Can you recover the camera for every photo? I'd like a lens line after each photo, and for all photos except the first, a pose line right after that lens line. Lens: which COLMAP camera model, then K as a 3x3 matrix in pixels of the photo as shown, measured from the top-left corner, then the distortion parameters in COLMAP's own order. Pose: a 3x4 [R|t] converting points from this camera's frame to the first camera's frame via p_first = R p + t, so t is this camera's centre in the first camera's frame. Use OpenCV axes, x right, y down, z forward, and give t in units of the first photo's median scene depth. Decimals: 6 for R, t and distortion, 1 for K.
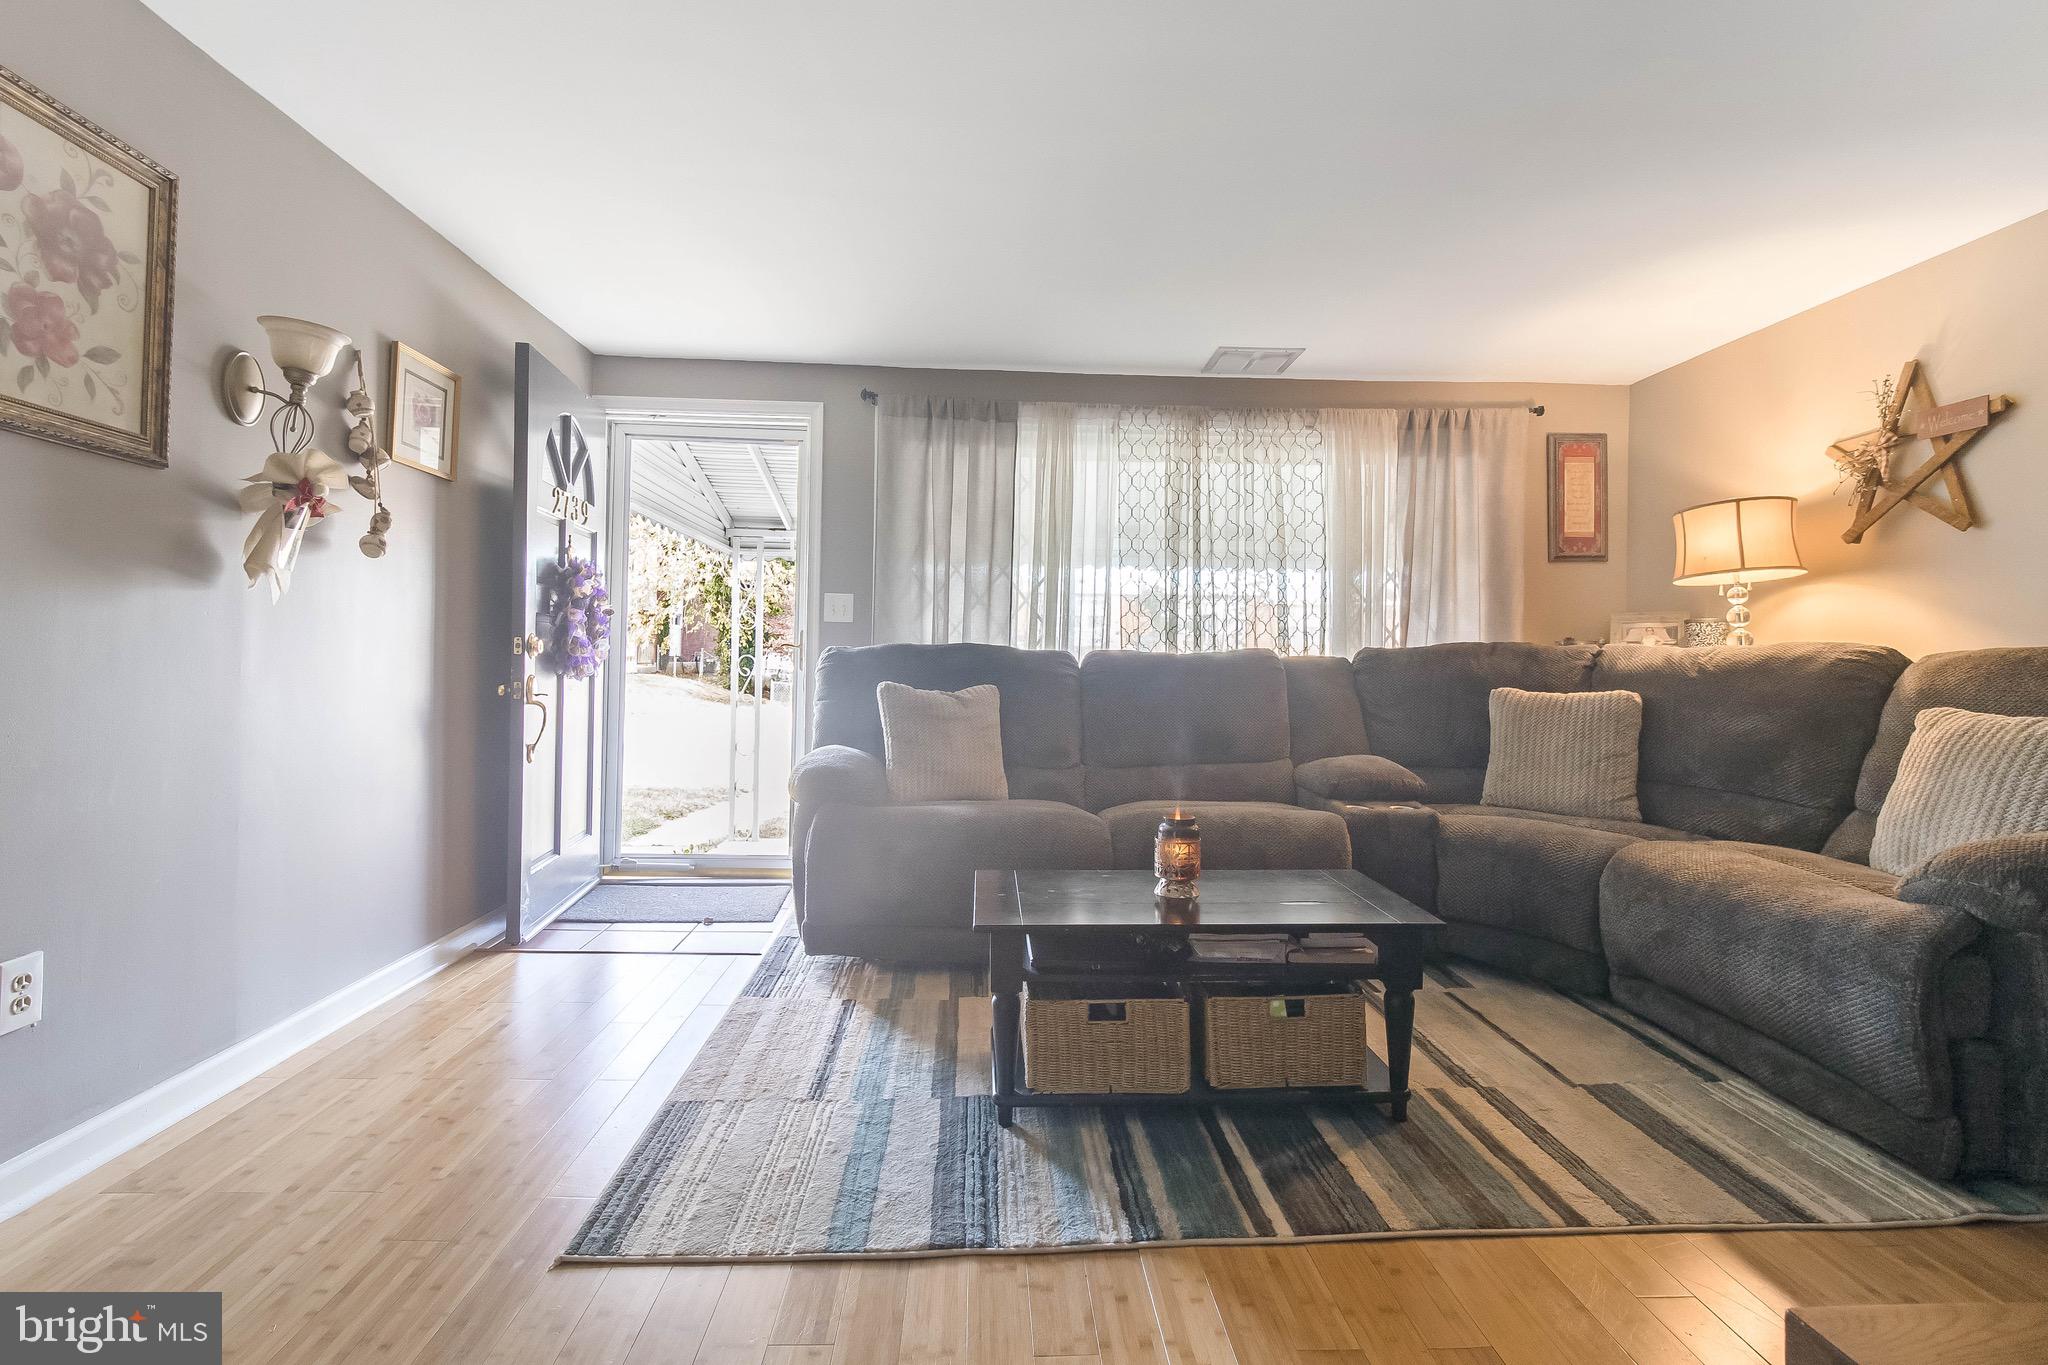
lens RADIAL K [[953.6, 0, 1022.1], [0, 953.6, 648.7], [0, 0, 1]] dist [0.007449, -0.000075]
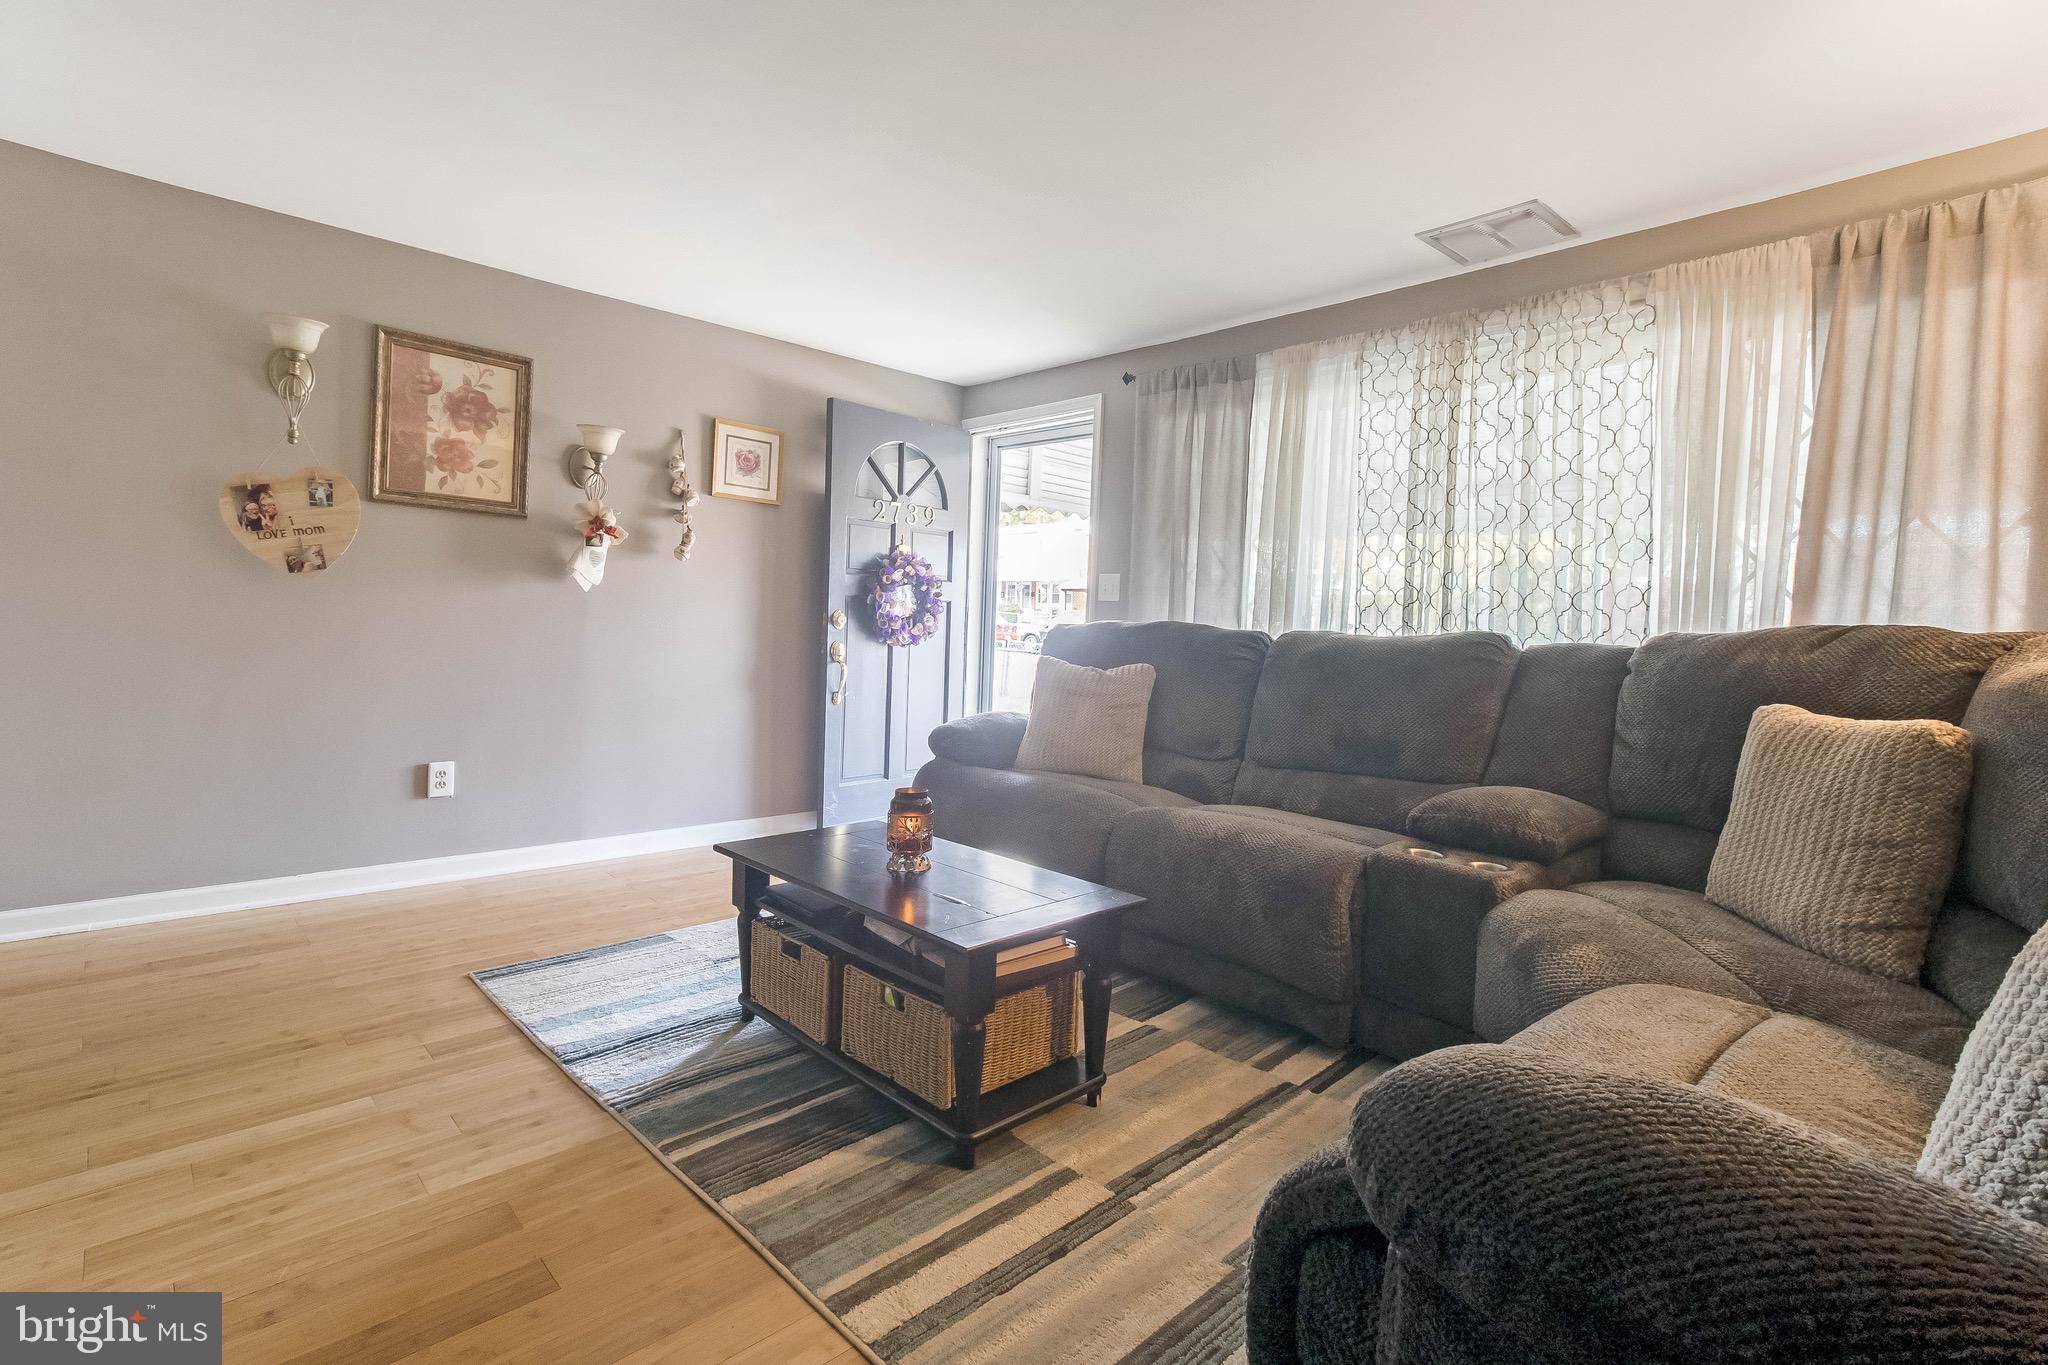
lens RADIAL K [[953.6, 0, 1022.1], [0, 953.6, 648.7], [0, 0, 1]] dist [0.007449, -0.000075]
pose [[0.656142, 0.029895, -0.754045, 0.882598], [-0.017725, 0.999550, 0.024204, 0.002035], [0.754429, -0.002516, 0.656376, 0.390108]]
